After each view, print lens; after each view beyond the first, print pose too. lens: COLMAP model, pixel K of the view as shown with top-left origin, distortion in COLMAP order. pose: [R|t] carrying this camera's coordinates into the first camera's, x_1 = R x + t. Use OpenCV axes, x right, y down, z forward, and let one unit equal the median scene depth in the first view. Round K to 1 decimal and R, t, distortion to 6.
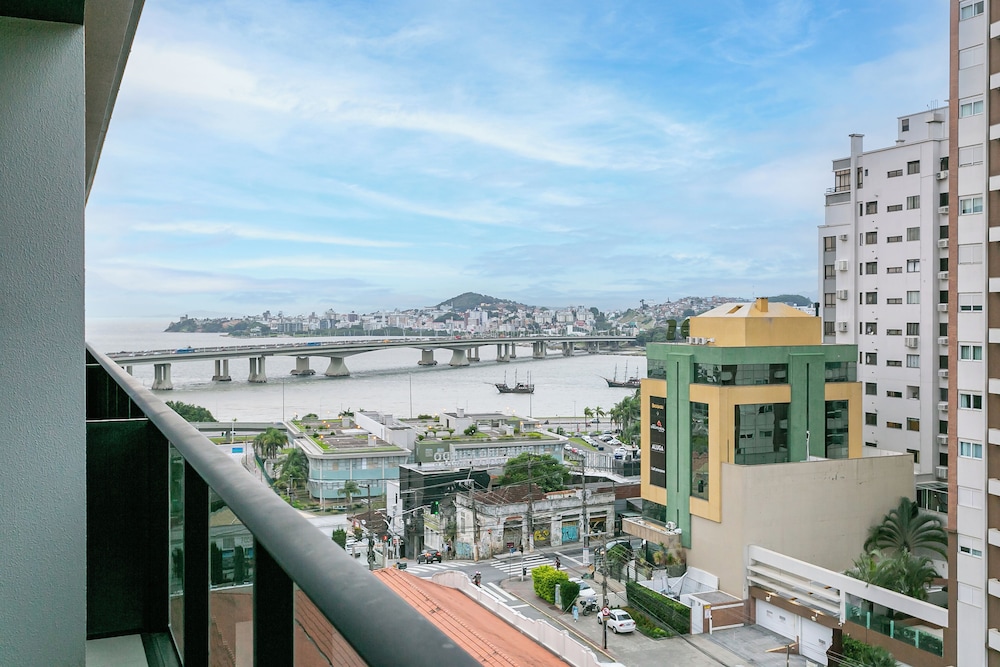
lens RADIAL K [[1027.2, 0, 500.4], [0, 1027.2, 326.9], [0, 0, 1]] dist [0.008180, 0.000000]
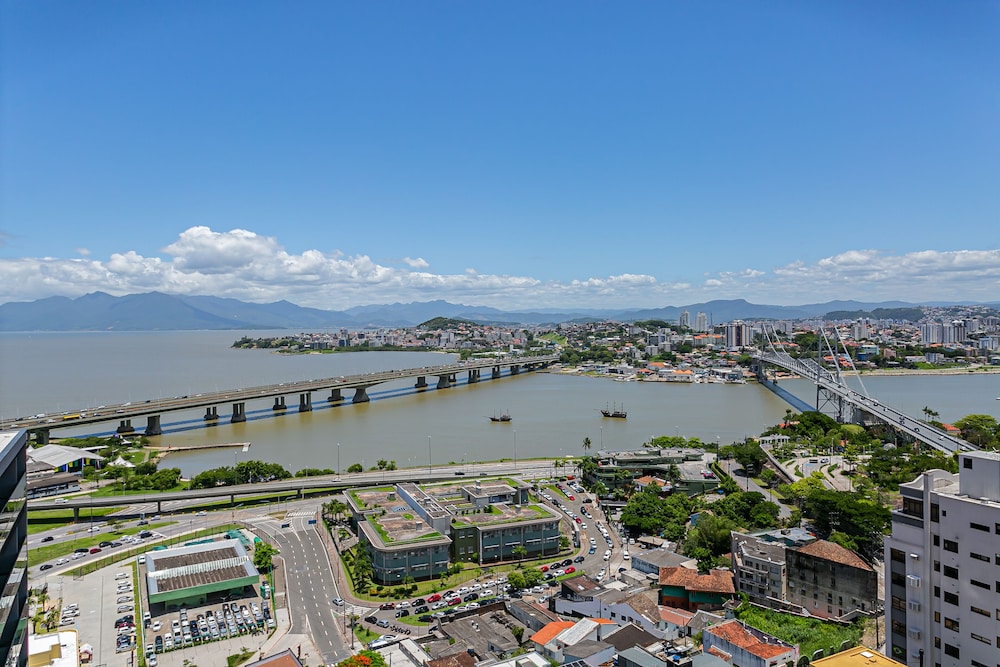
lens RADIAL K [[683.0, 0, 505.3], [0, 683.0, 328.9], [0, 0, 1]] dist [-0.010020, -0.007092]
pose [[0.997407, -0.016429, 0.070062, -0.181630], [0.016806, 0.999847, -0.004789, -0.362646], [-0.069973, 0.005954, 0.997531, 0.283769]]
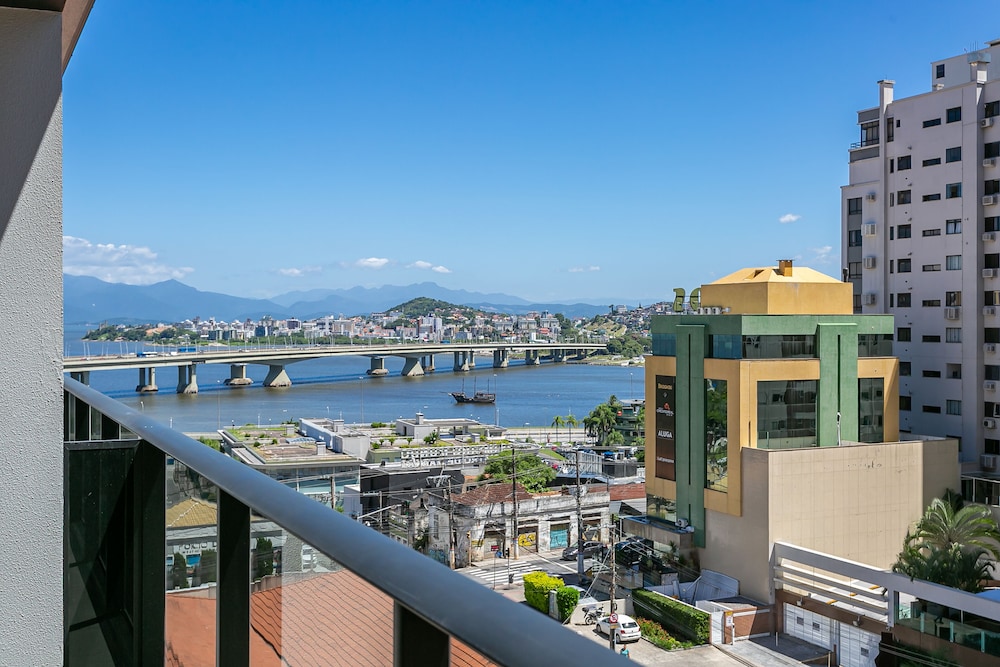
lens RADIAL K [[1126.5, 0, 501.1], [0, 1126.5, 325.8], [0, 0, 1]] dist [0.014730, 0.000000]
pose [[0.999172, 0.001908, 0.040636, -0.023126], [-0.001531, 0.999955, -0.009313, 0.032987], [-0.040652, 0.009243, 0.999131, 0.049554]]
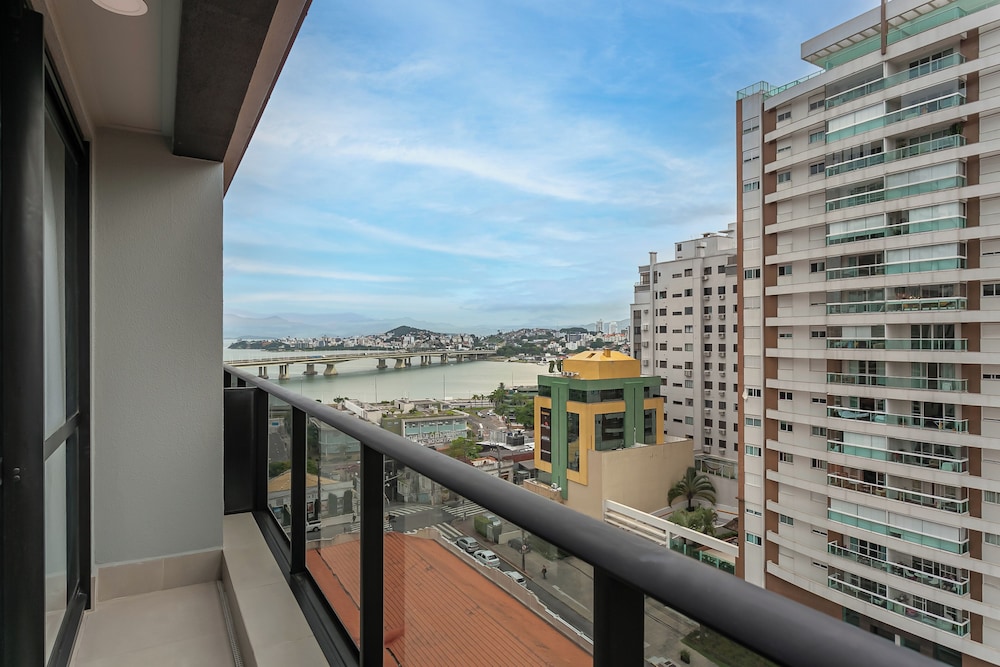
lens RADIAL K [[559.0, 0, 489.5], [0, 559.0, 336.7], [0, 0, 1]] dist [-0.009778, 0.002798]
pose [[0.992410, -0.001931, 0.122961, -0.046063], [0.003568, 0.999908, -0.013095, -0.033934], [-0.122924, 0.013434, 0.992325, 0.101545]]
